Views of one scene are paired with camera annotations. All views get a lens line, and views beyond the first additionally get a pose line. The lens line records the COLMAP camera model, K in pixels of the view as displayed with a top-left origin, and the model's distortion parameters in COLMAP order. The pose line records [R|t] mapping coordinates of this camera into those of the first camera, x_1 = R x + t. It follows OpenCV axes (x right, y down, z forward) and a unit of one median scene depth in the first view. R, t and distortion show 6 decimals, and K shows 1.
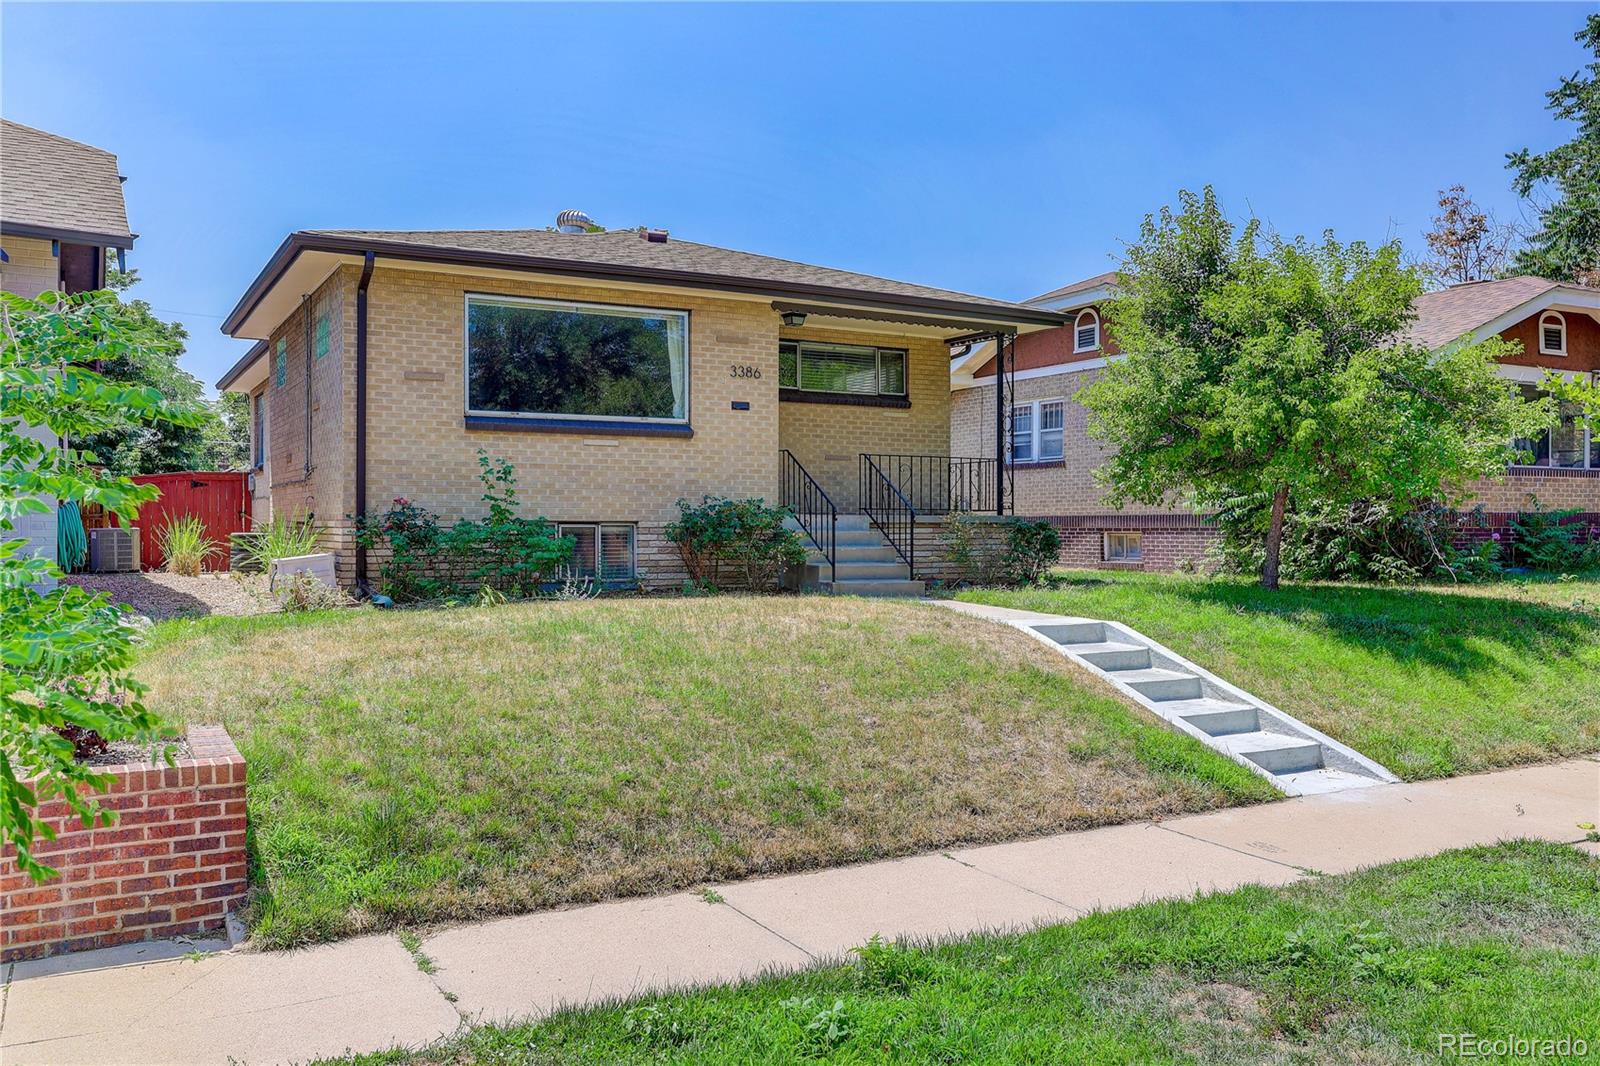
lens RADIAL K [[1296.2, 0, 801.8], [0, 1296.2, 533.2], [0, 0, 1]] dist [-0.002930, -0.000316]
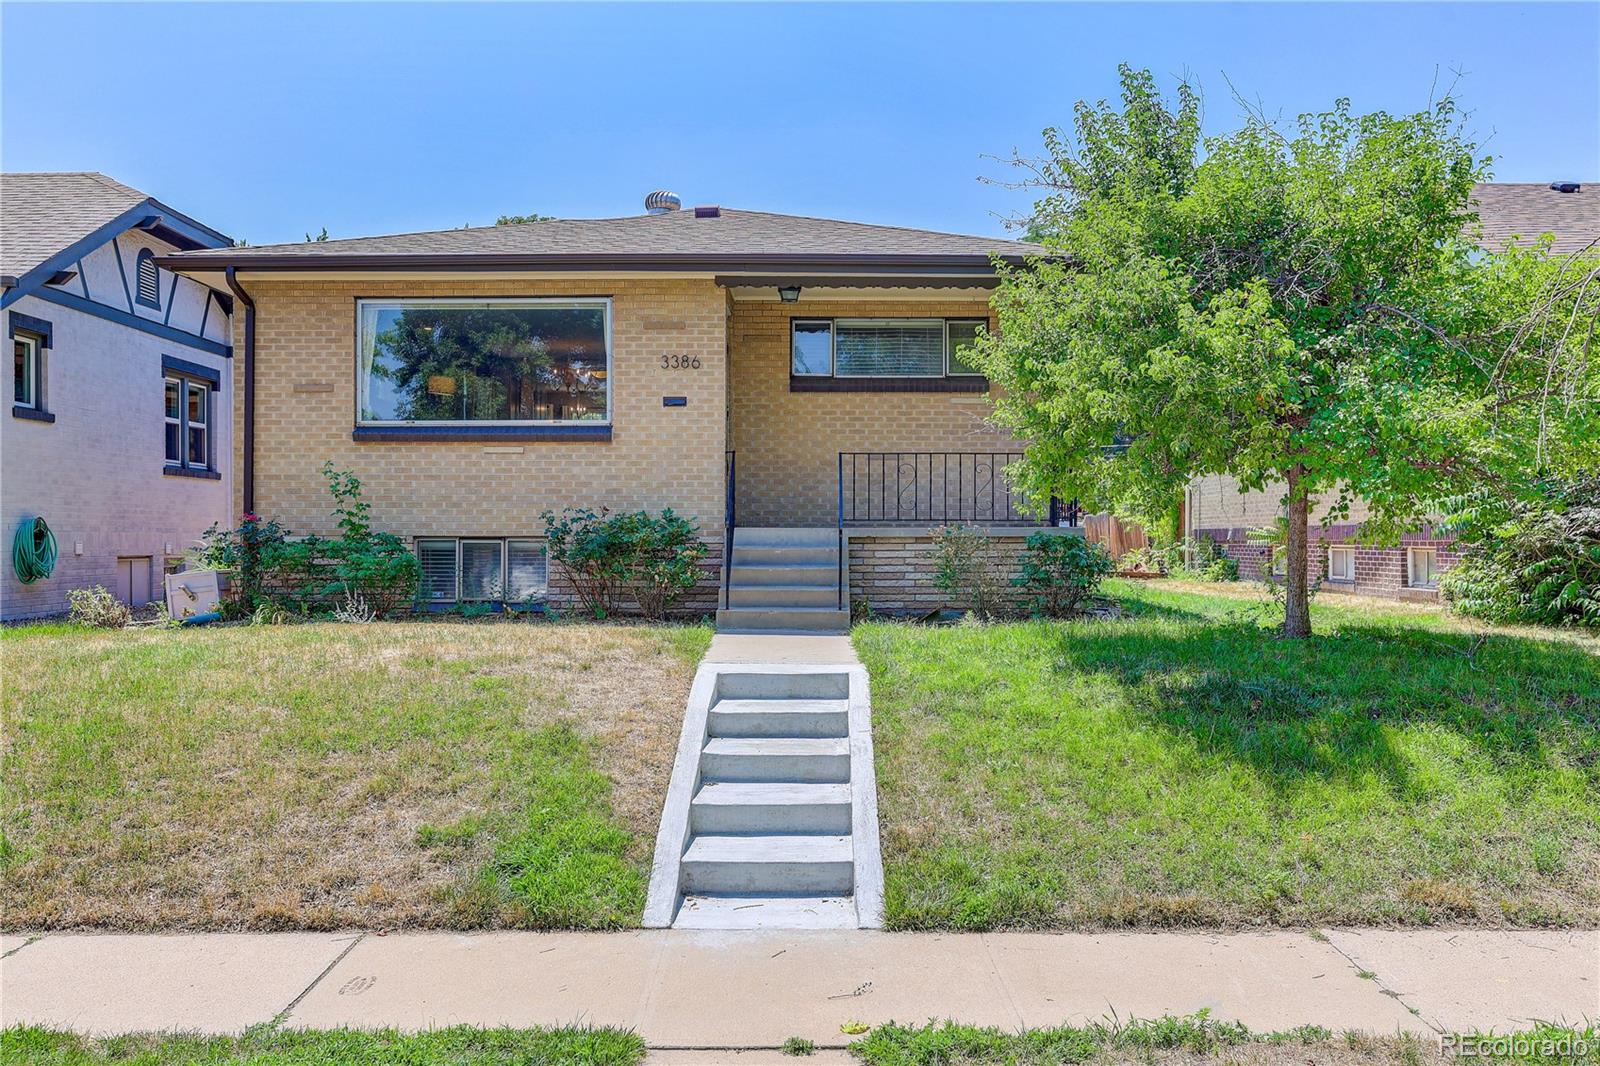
lens RADIAL K [[1477.8, 0, 798.8], [0, 1477.8, 530.7], [0, 0, 1]] dist [0.015382, 0.000000]
pose [[0.866623, -0.002682, -0.498957, 0.548083], [-0.001971, 0.999959, -0.008798, -0.004552], [0.498960, 0.008608, 0.866582, 0.205619]]
